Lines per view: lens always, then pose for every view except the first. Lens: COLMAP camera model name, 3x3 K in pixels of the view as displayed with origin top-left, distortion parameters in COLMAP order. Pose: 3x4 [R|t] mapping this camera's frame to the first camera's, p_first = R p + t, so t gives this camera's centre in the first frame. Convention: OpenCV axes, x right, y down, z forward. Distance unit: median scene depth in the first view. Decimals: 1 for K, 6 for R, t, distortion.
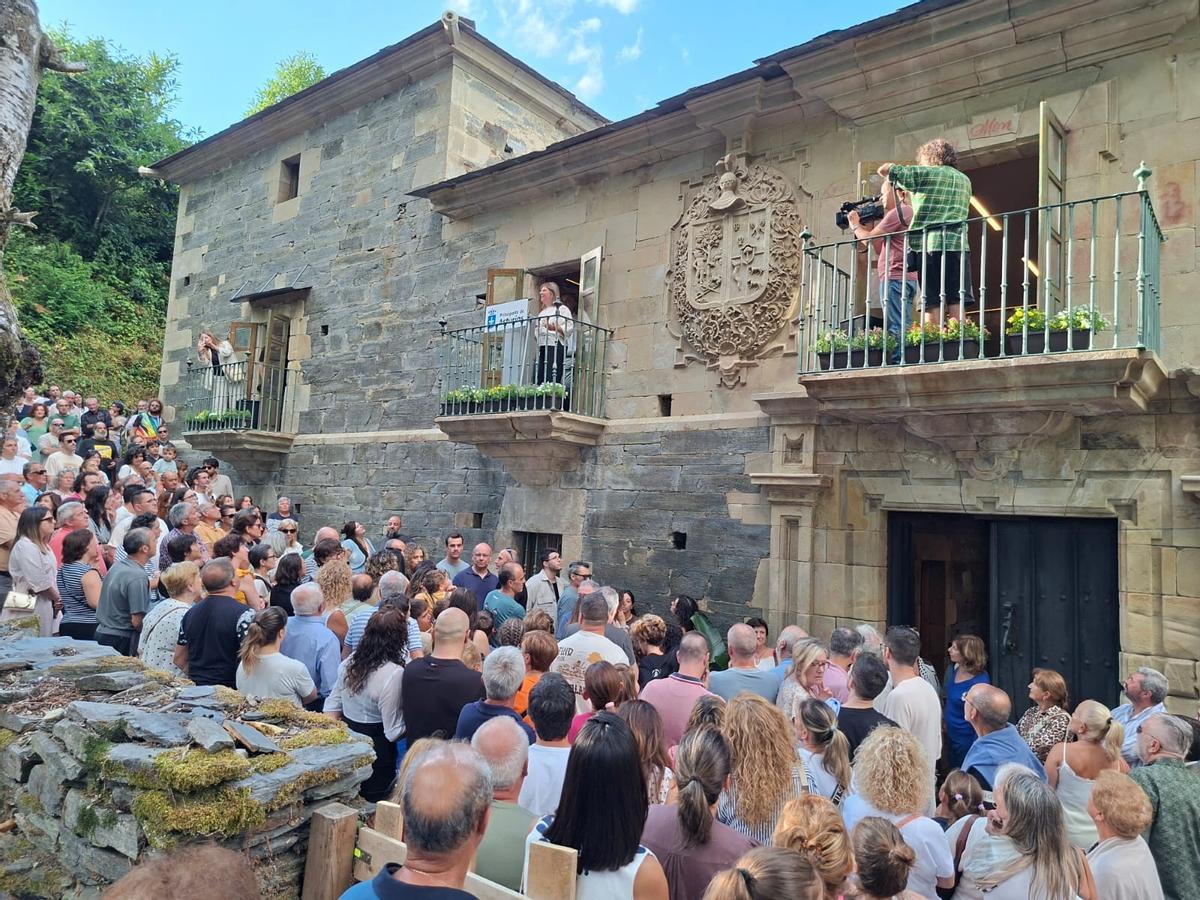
lens RADIAL K [[828.2, 0, 616.0], [0, 828.2, 451.9], [0, 0, 1]] dist [0.092105, -0.106508]
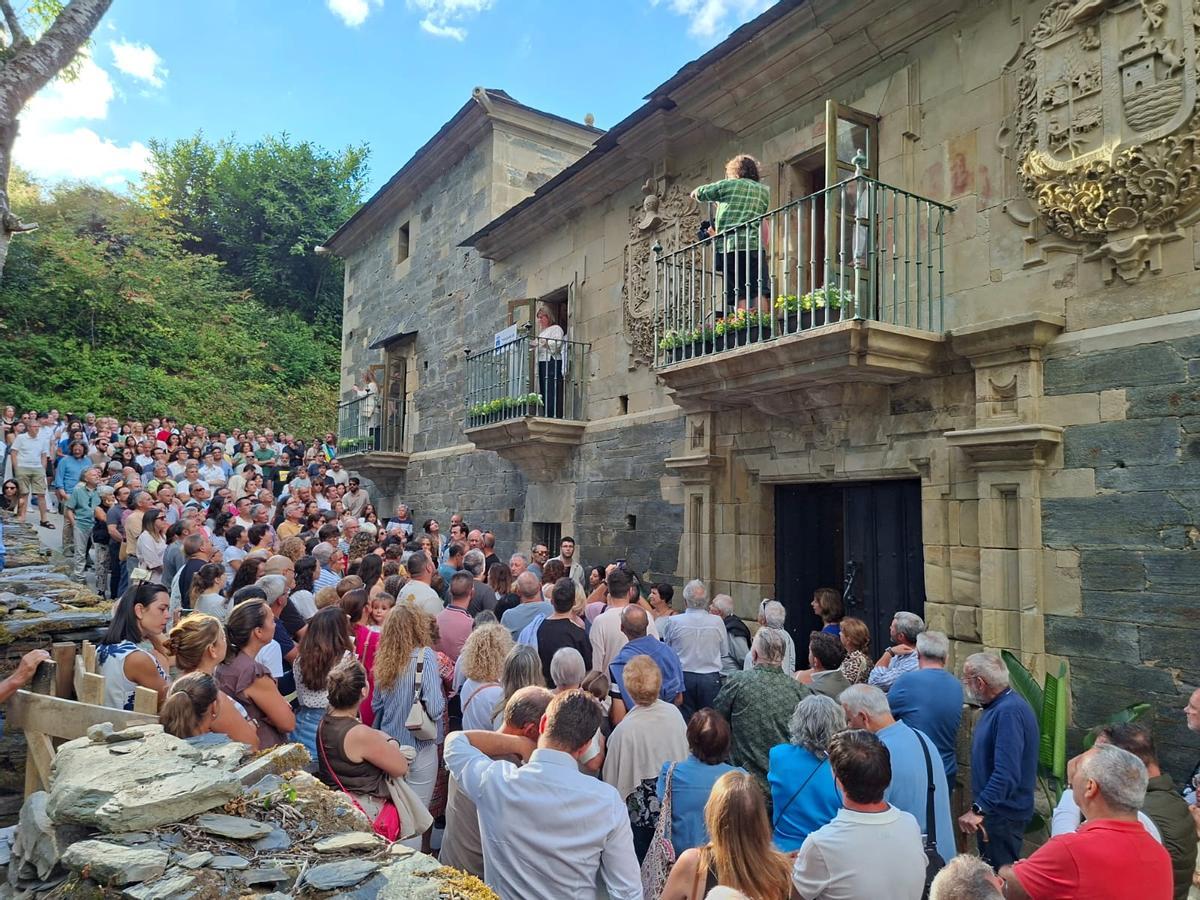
lens RADIAL K [[831.5, 0, 599.7], [0, 831.5, 459.4], [0, 0, 1]] dist [0.111484, -0.132836]
pose [[0.948494, -0.059388, -0.311178, 0.360134], [0.057016, 0.998233, -0.016723, 0.034071], [0.311622, -0.001881, 0.950204, -0.091652]]
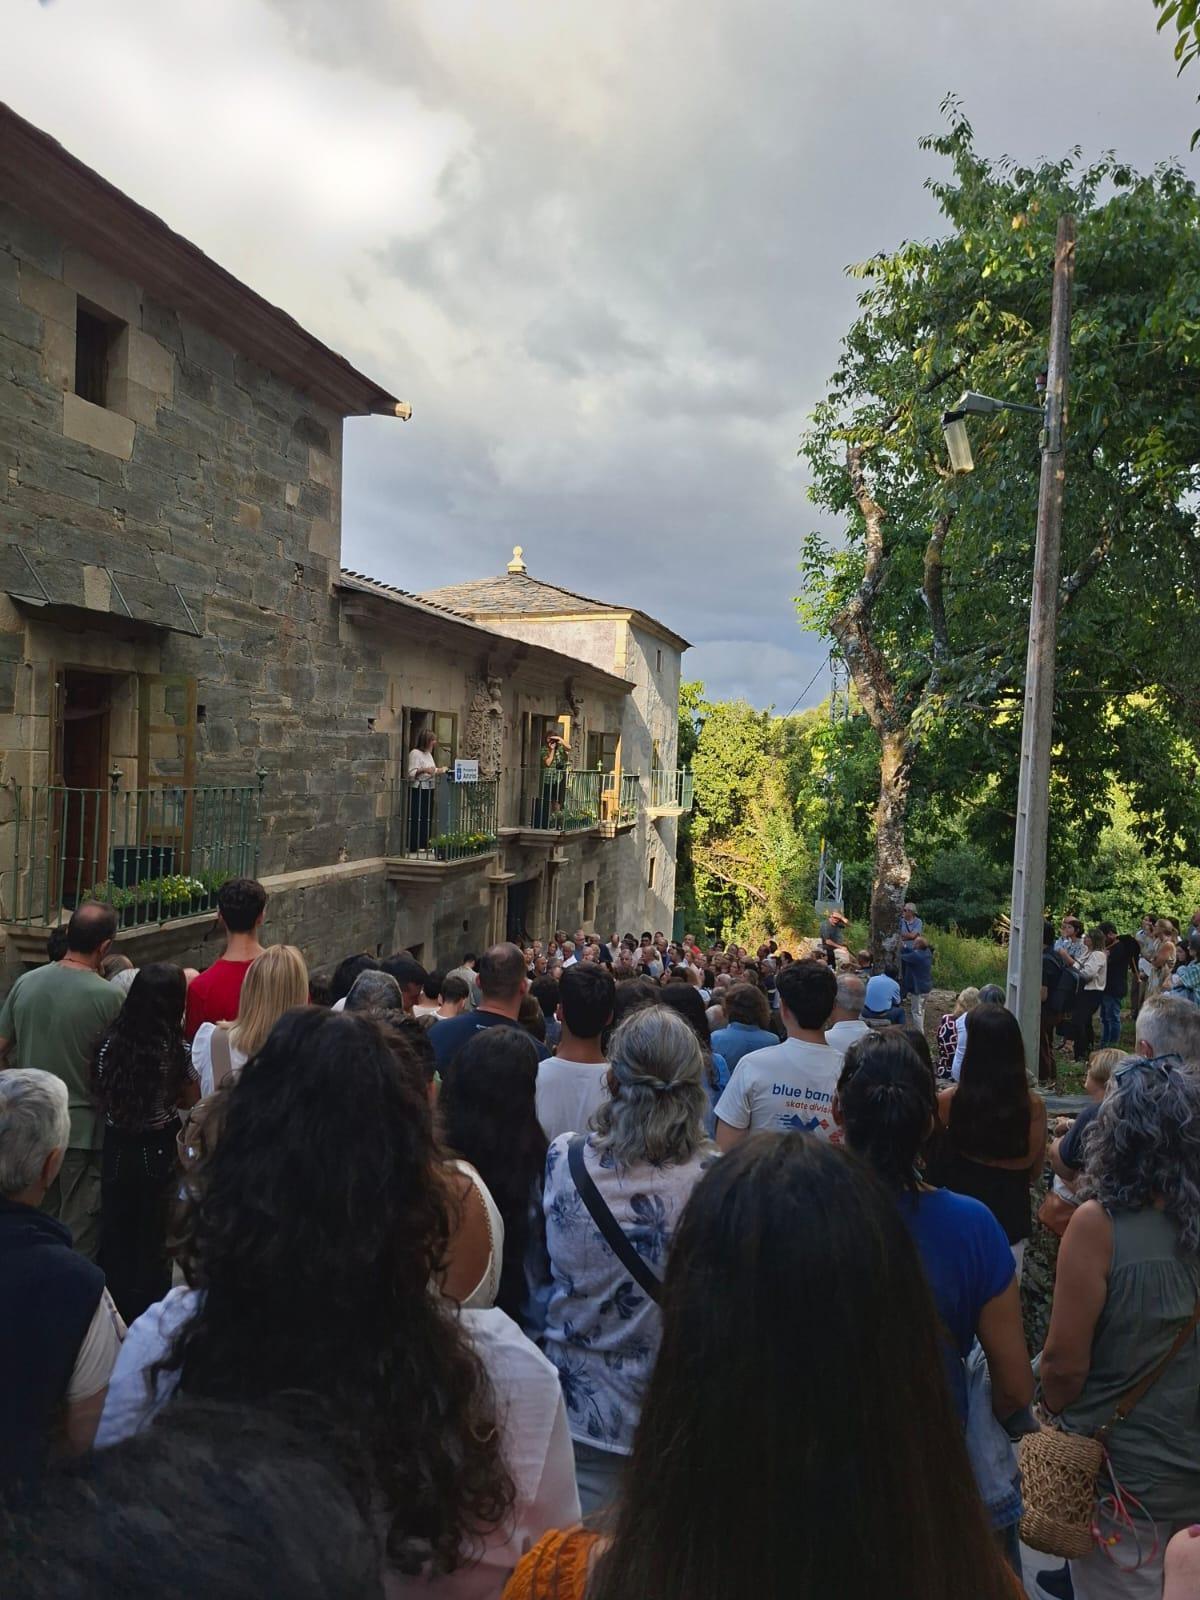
lens RADIAL K [[1120.8, 0, 562.8], [0, 1120.8, 801.2], [0, 0, 1]] dist [0.119112, -0.150050]
pose [[-0.377841, -0.108479, 0.919493, -1.680686], [-0.144937, 0.987799, 0.056980, -0.235675], [-0.914456, -0.111739, -0.388954, 1.508470]]
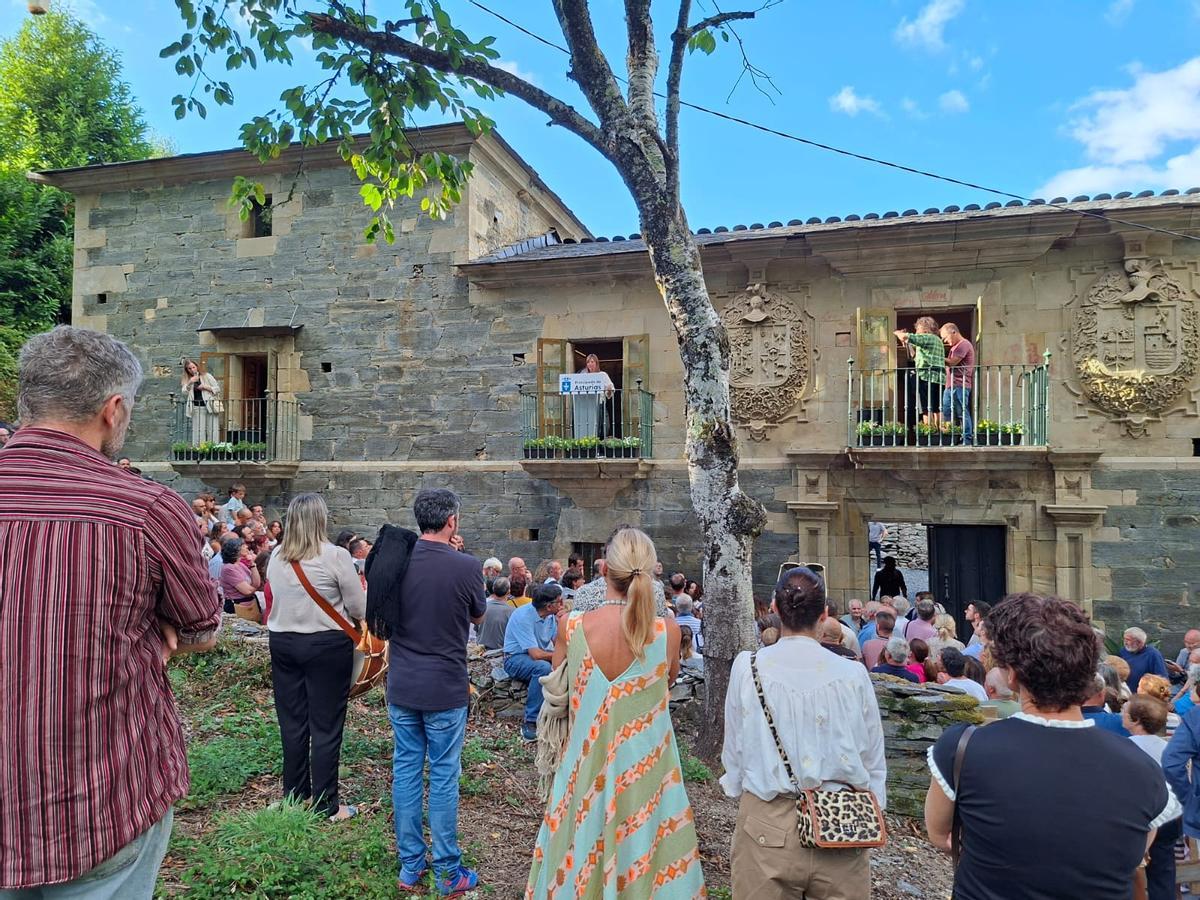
lens RADIAL K [[807.8, 0, 598.1], [0, 807.8, 455.5], [0, 0, 1]] dist [0.105964, -0.133201]
pose [[0.922625, -0.038936, 0.383728, -0.614079], [0.012387, 0.997369, 0.071420, -0.142935], [-0.385500, -0.061140, 0.920680, -0.205973]]
